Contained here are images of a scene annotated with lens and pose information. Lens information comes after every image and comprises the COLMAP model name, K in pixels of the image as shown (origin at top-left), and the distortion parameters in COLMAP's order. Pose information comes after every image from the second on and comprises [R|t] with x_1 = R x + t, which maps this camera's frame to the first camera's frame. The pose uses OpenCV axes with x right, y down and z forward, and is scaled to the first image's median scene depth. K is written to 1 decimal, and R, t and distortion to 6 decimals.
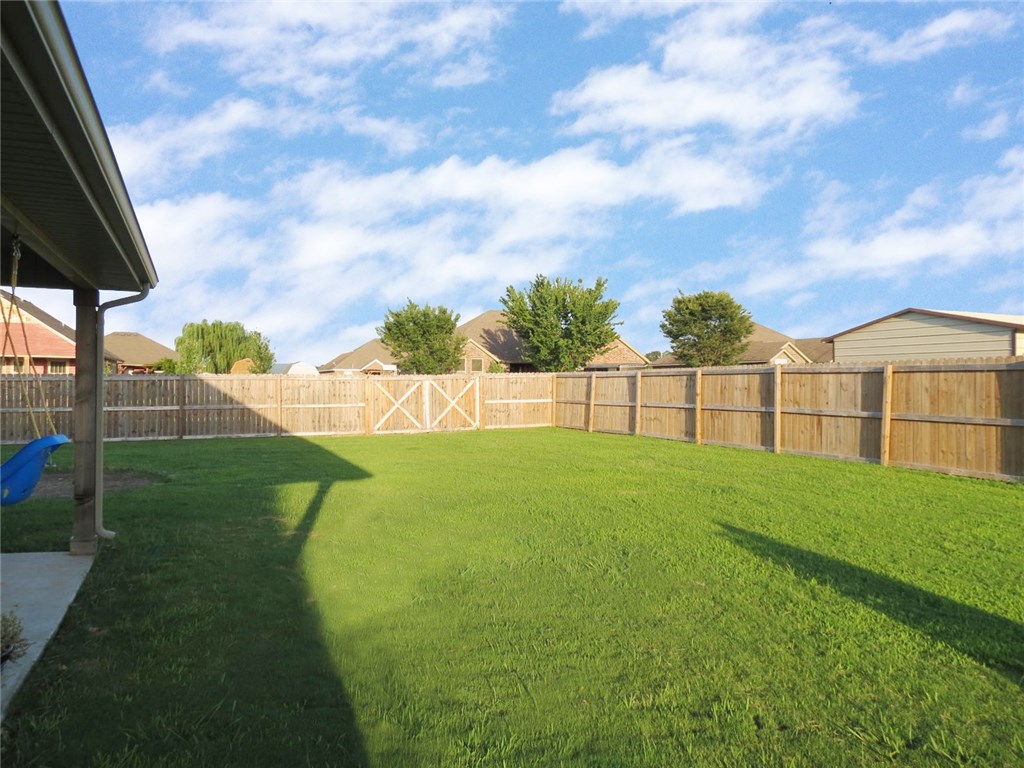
lens RADIAL K [[729.5, 0, 512.2], [0, 729.5, 383.5], [0, 0, 1]] dist [-0.003772, -0.000405]
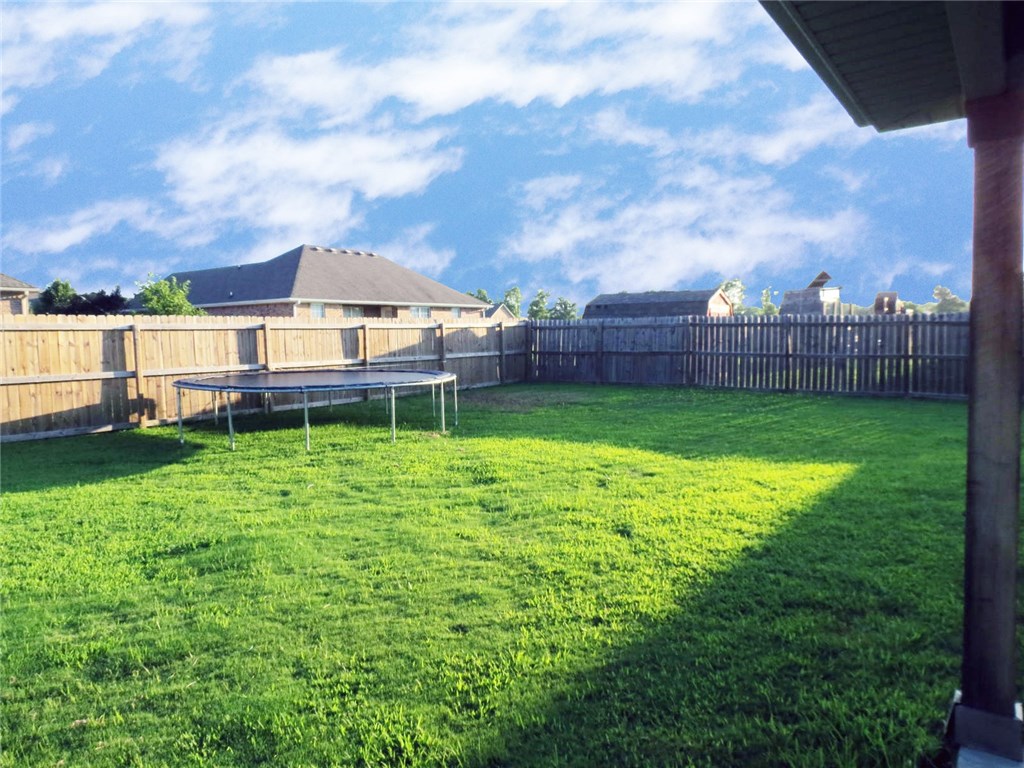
lens RADIAL K [[729.5, 0, 511.9], [0, 729.5, 384.0], [0, 0, 1]] dist [-0.003772, -0.000405]
pose [[-1.000000, -0.000176, -0.000321, -0.013933], [0.000178, -0.999982, -0.006040, -0.688382], [-0.000320, -0.006040, 0.999982, -0.006904]]
